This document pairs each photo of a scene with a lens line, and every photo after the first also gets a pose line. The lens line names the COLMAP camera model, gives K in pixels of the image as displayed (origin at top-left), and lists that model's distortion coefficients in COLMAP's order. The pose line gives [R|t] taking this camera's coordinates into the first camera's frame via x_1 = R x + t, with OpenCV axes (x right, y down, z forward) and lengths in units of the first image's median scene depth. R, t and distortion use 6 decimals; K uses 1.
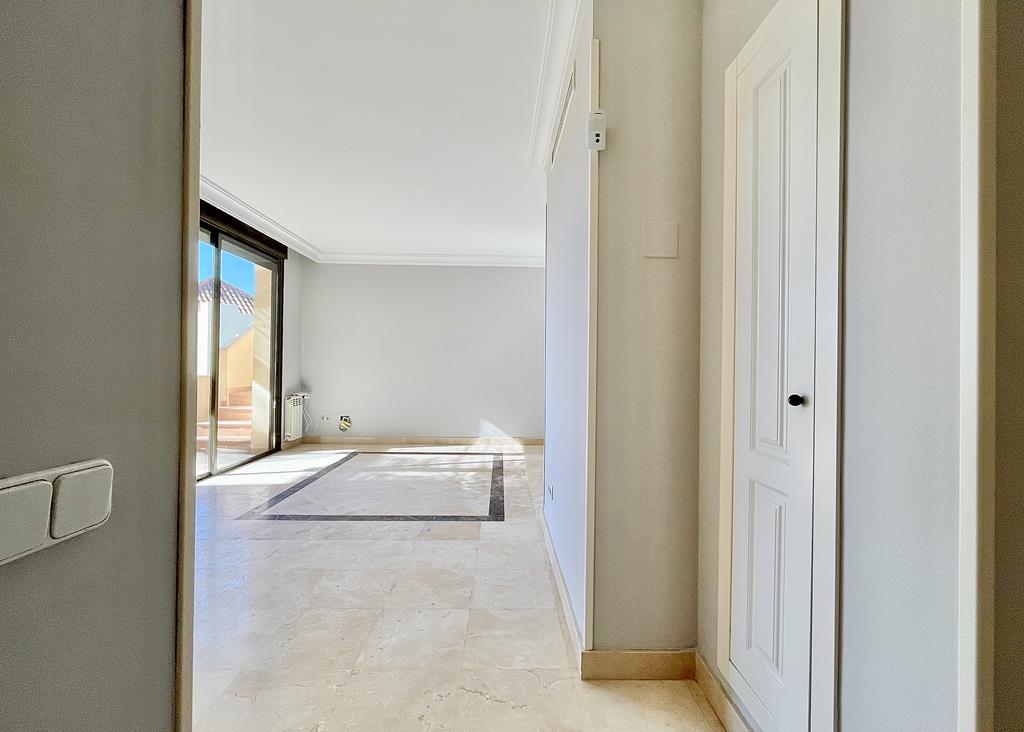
lens RADIAL K [[435.3, 0, 509.1], [0, 435.3, 364.7], [0, 0, 1]] dist [-0.003171, -0.000473]
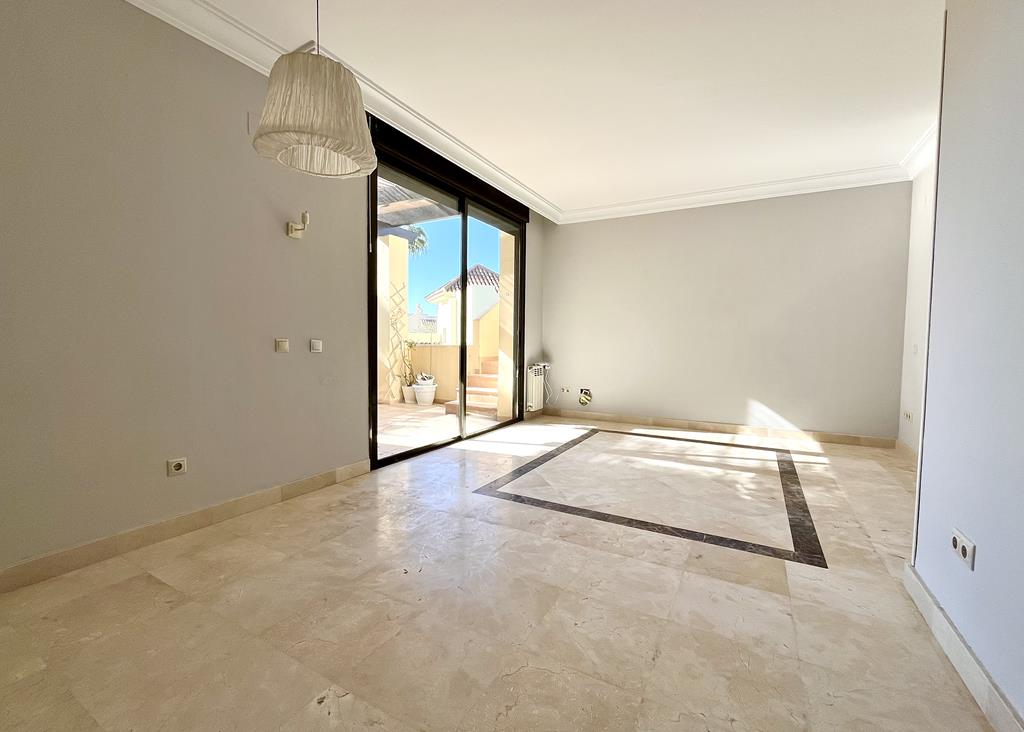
lens RADIAL K [[435.3, 0, 510.0], [0, 435.3, 365.0], [0, 0, 1]] dist [-0.003171, -0.000473]
pose [[0.862371, 0.023797, -0.505717, -0.067015], [0.003741, 0.998568, 0.053367, 0.023691], [0.506263, -0.047914, 0.861047, 0.173454]]
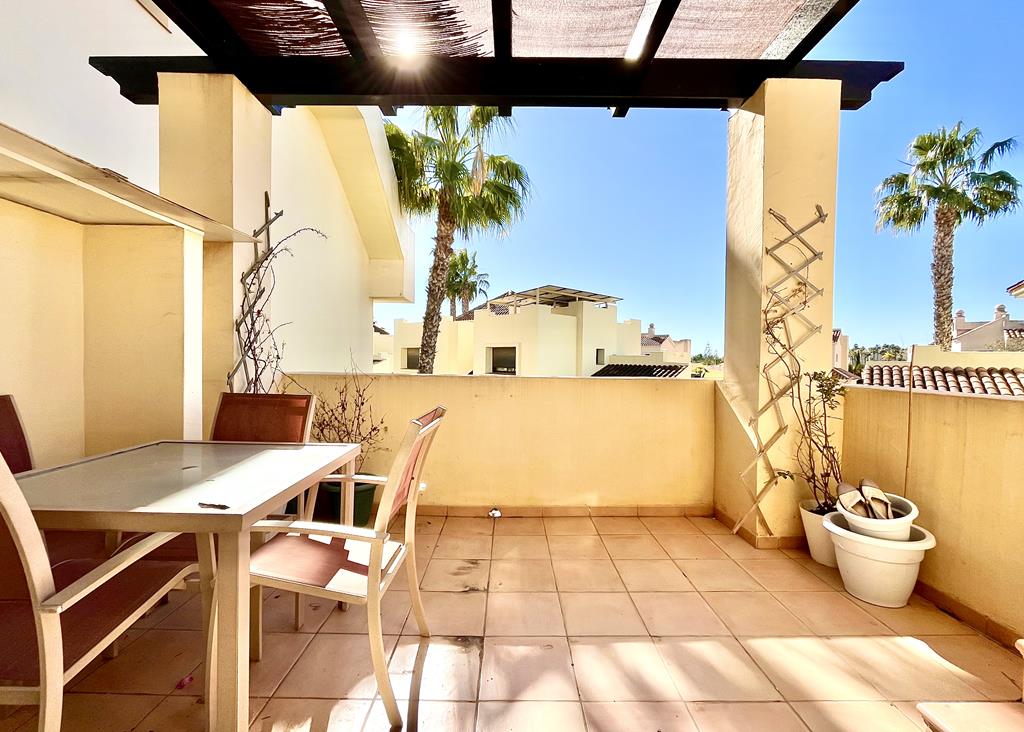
lens RADIAL K [[435.3, 0, 512.2], [0, 435.3, 365.1], [0, 0, 1]] dist [-0.003171, -0.000473]
pose [[-0.019694, 0.007300, -0.999779, -0.405522], [0.001859, 0.999972, 0.007265, 0.012332], [0.999804, -0.001716, -0.019707, 0.639737]]
